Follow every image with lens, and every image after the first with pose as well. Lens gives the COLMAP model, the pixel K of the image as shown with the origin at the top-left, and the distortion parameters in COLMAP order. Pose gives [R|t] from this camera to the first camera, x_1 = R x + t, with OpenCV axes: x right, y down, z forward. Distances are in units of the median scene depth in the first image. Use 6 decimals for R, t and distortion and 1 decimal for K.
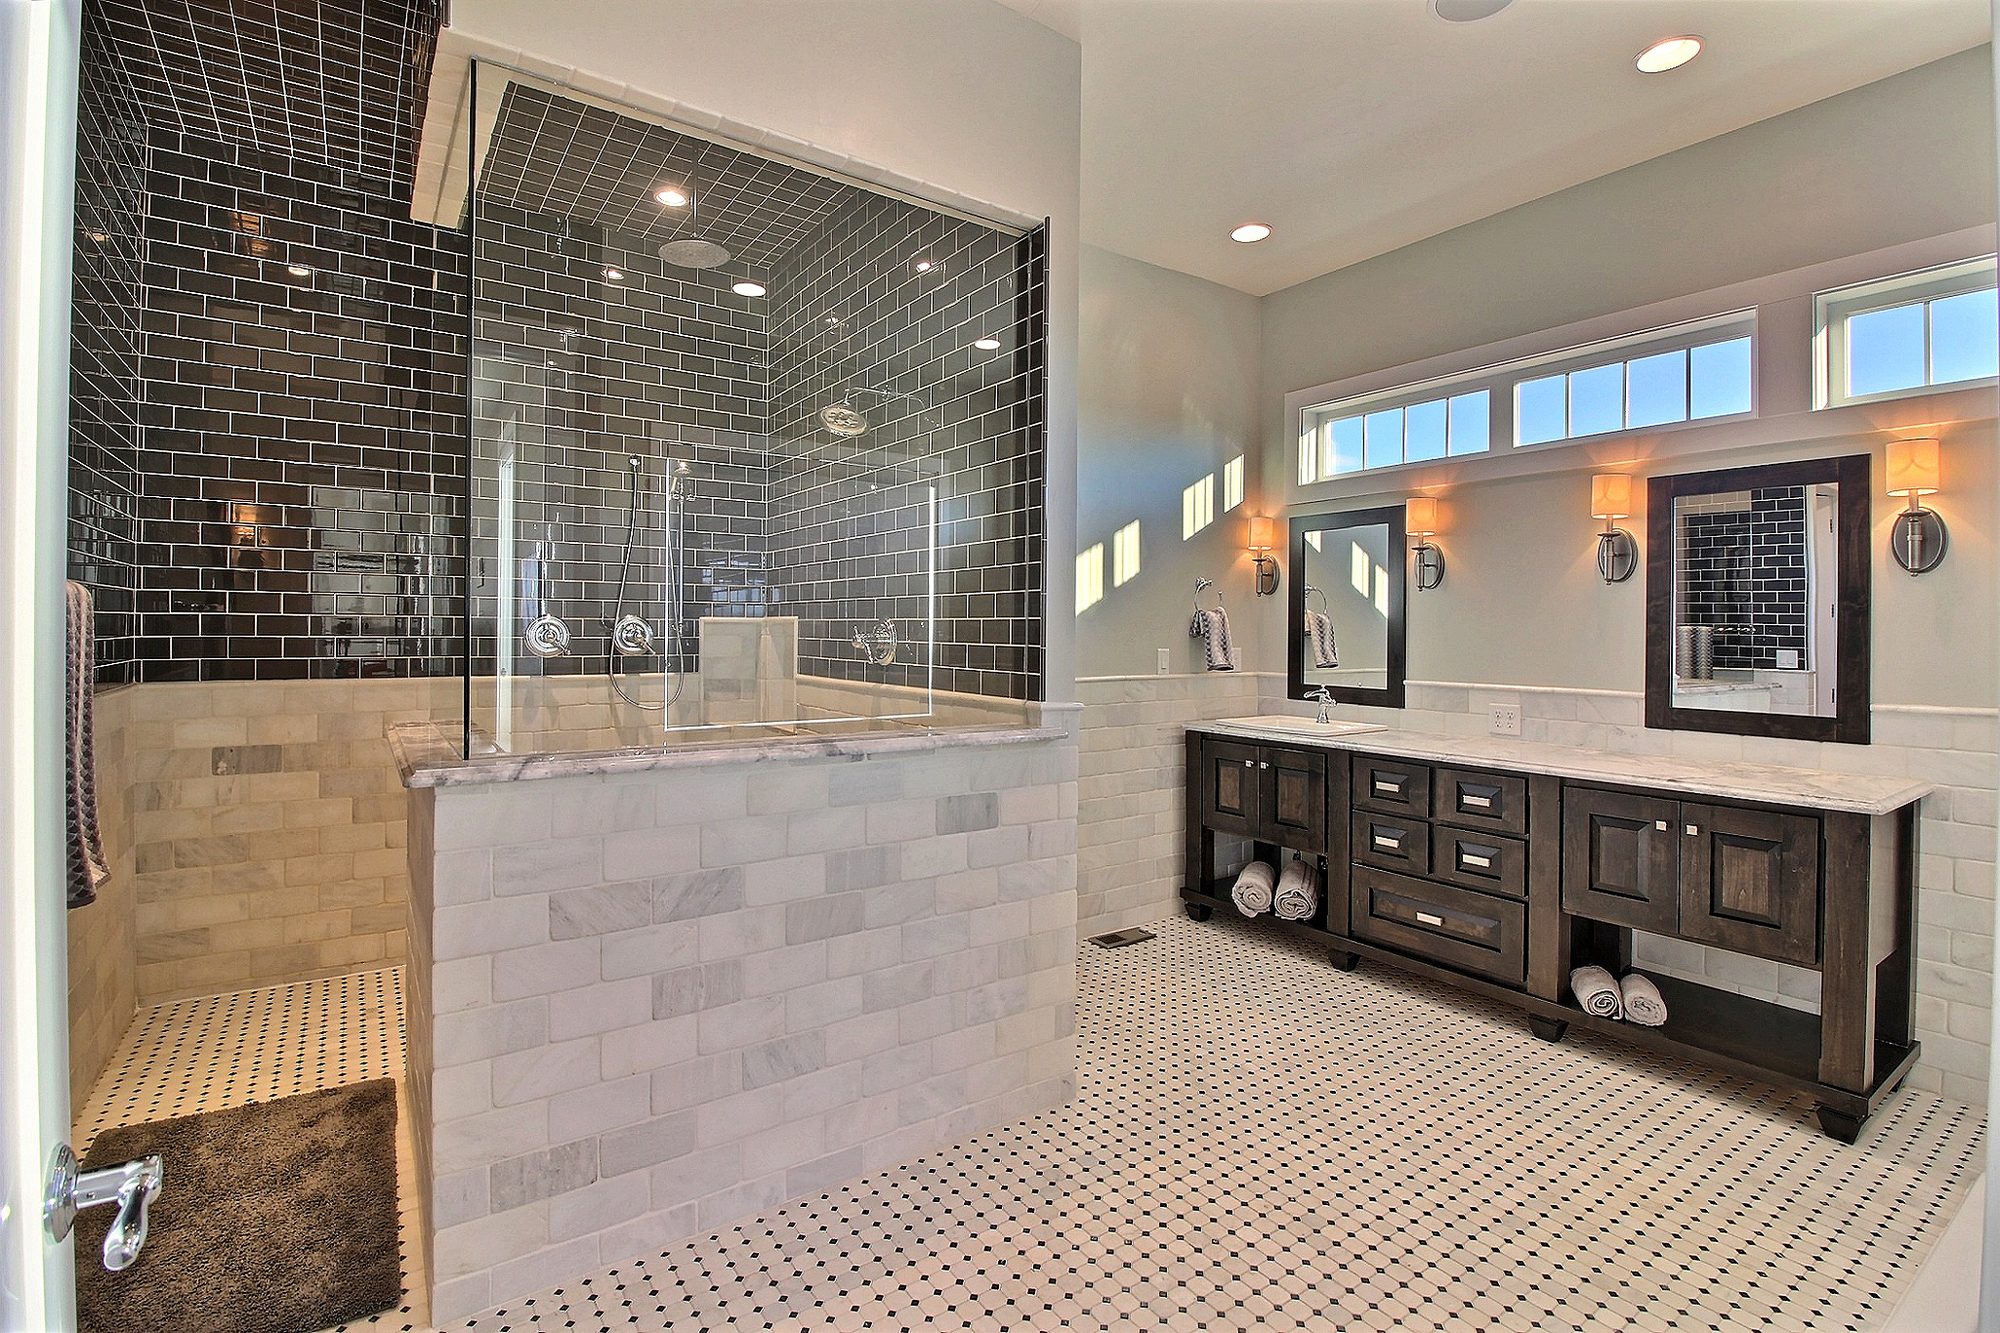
lens RADIAL K [[927.4, 0, 994.5], [0, 927.4, 628.1], [0, 0, 1]] dist [-0.019047, -0.001108]
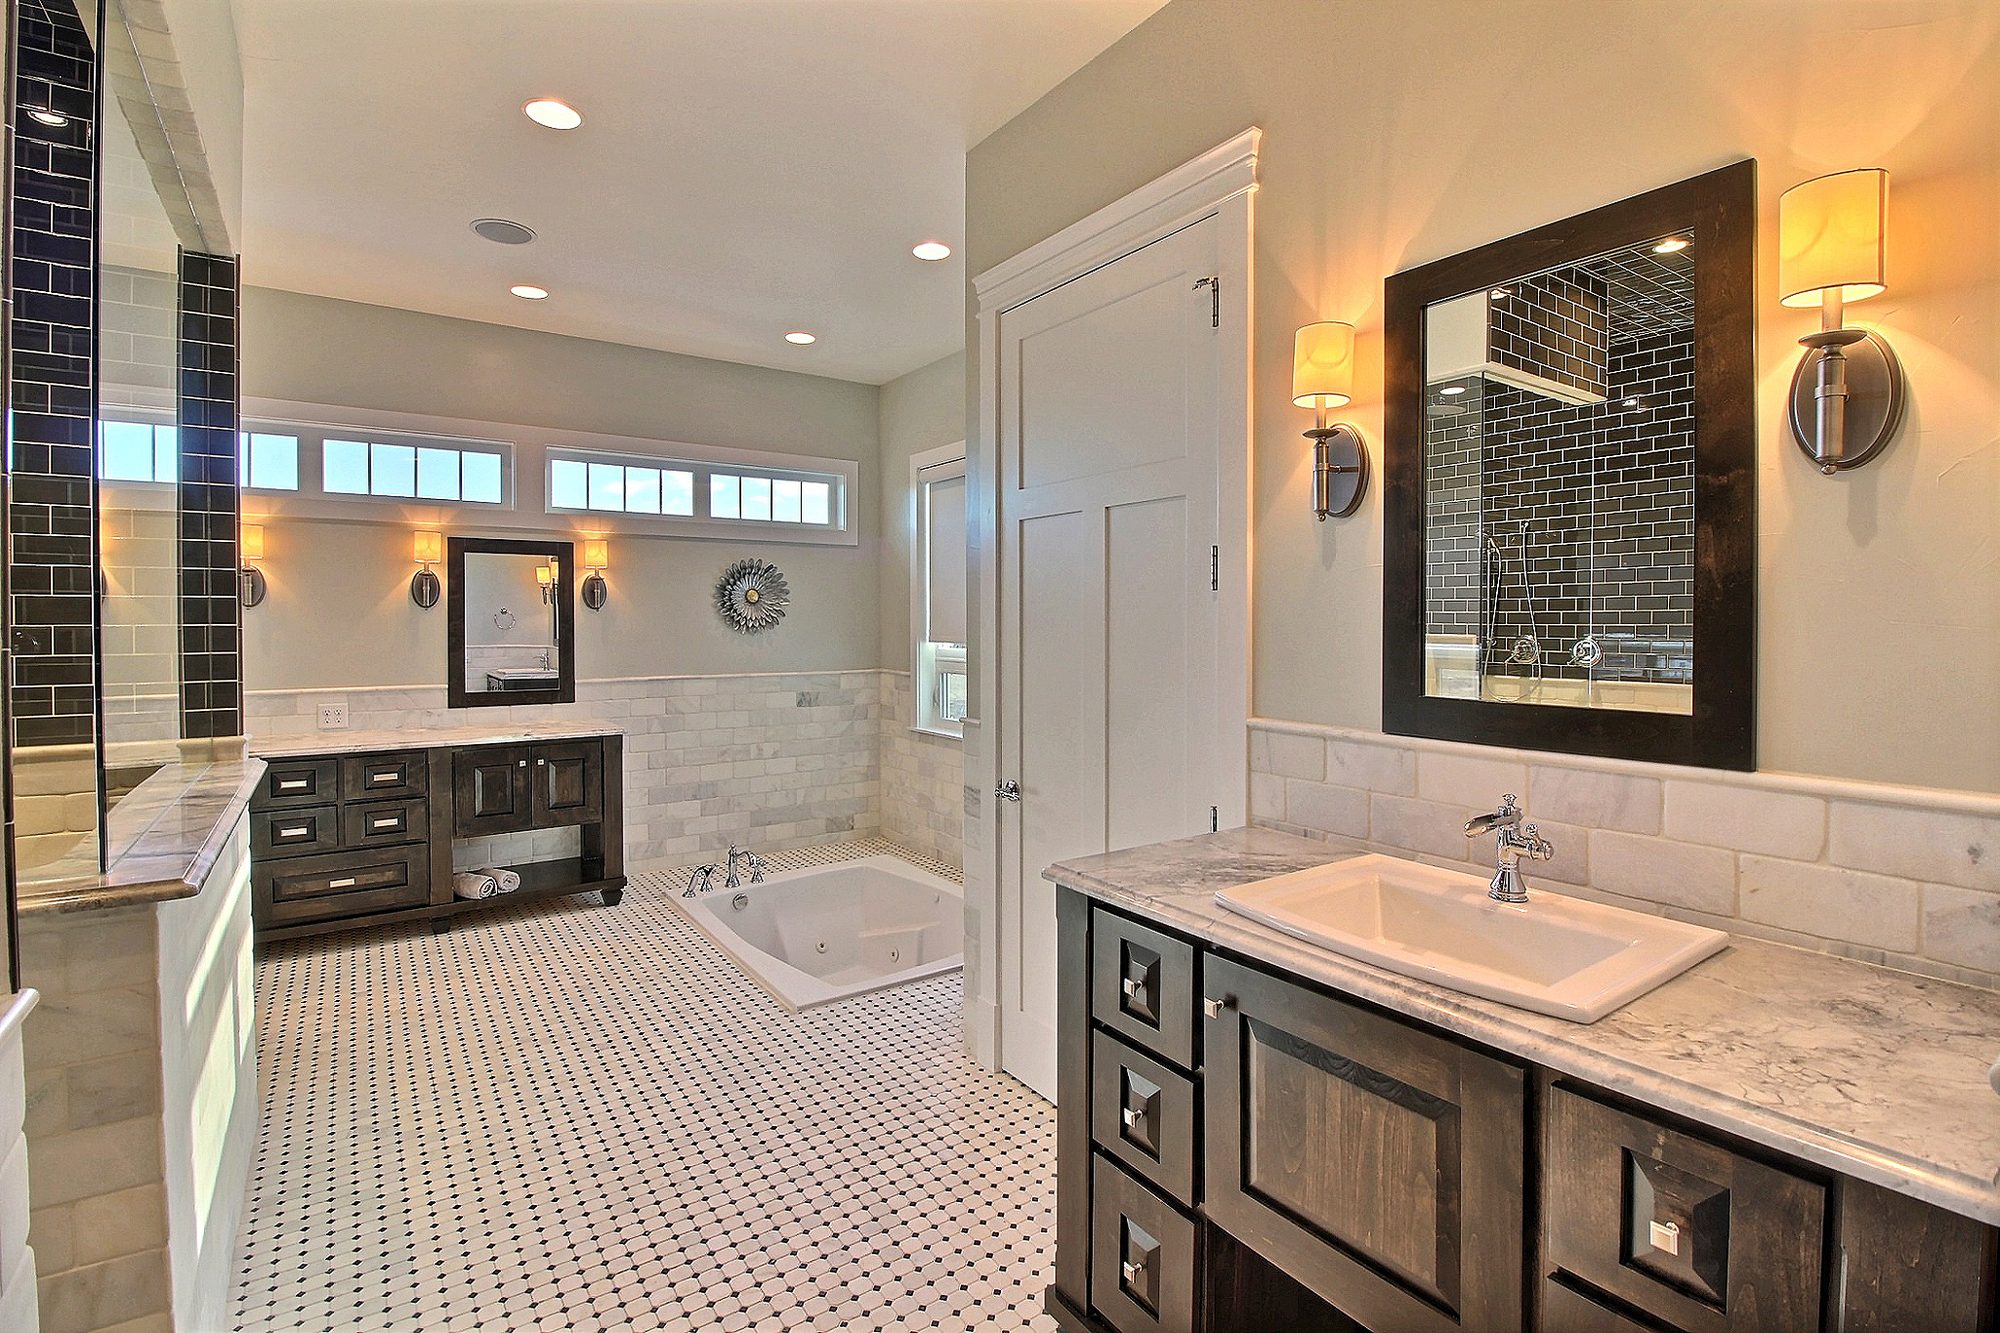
lens RADIAL K [[927.4, 0, 984.1], [0, 927.4, 630.1], [0, 0, 1]] dist [-0.019047, -0.001108]
pose [[0.008682, -0.019513, 0.999772, -0.753041], [-0.000346, 0.999809, 0.019516, -0.044952], [-0.999962, -0.000515, 0.008673, 0.141117]]
